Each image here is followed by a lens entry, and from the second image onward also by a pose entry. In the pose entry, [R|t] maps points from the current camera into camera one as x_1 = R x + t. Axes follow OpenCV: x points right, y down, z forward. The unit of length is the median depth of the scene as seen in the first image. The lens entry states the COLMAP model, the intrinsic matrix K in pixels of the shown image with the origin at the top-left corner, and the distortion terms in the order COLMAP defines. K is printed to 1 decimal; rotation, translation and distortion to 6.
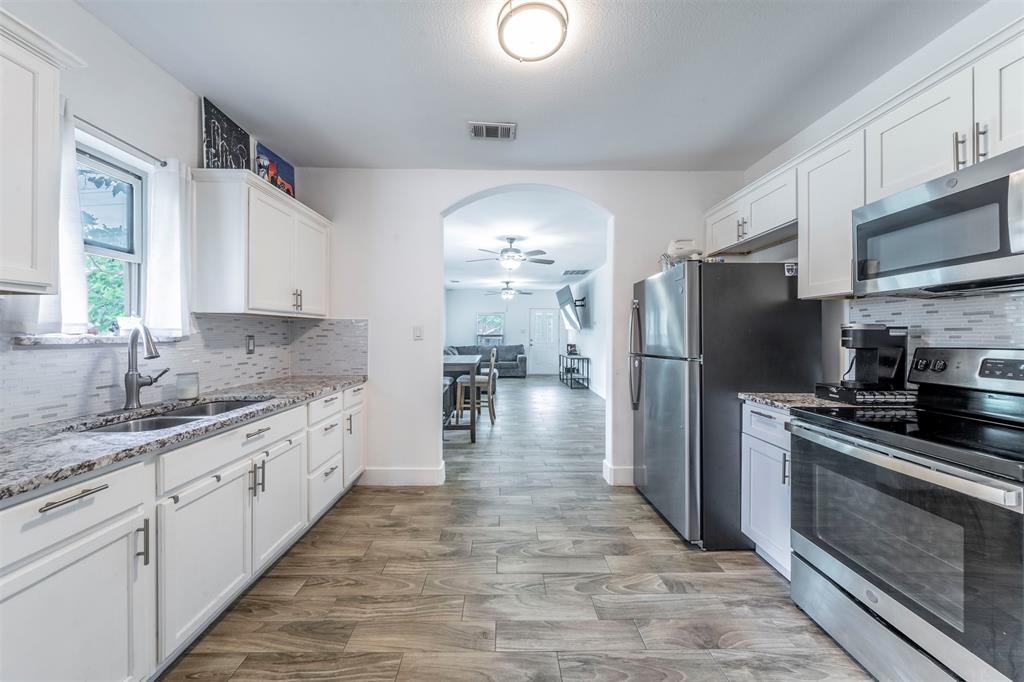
lens RADIAL K [[360.5, 0, 509.2], [0, 360.5, 331.3], [0, 0, 1]] dist [-0.000213, -0.000022]
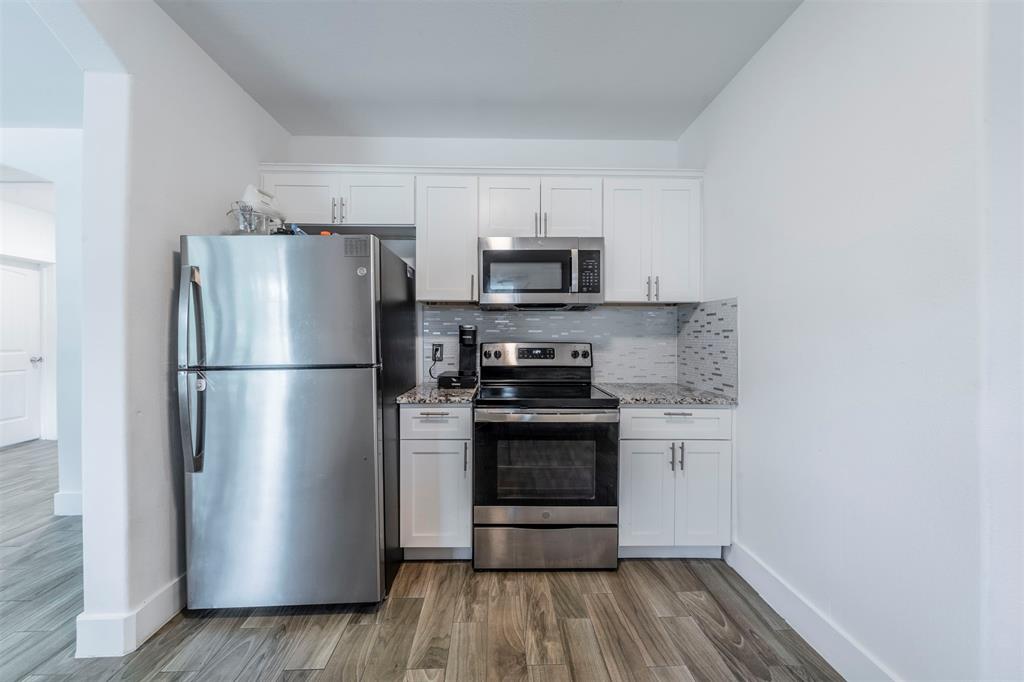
lens RADIAL K [[346.4, 0, 530.7], [0, 346.4, 338.6], [0, 0, 1]] dist [-0.001586, -0.000144]
pose [[-0.017073, -0.009618, 0.999808, -0.301784], [-0.015359, 0.999838, 0.009356, 0.011233], [-0.999736, -0.015196, -0.017218, 0.875949]]
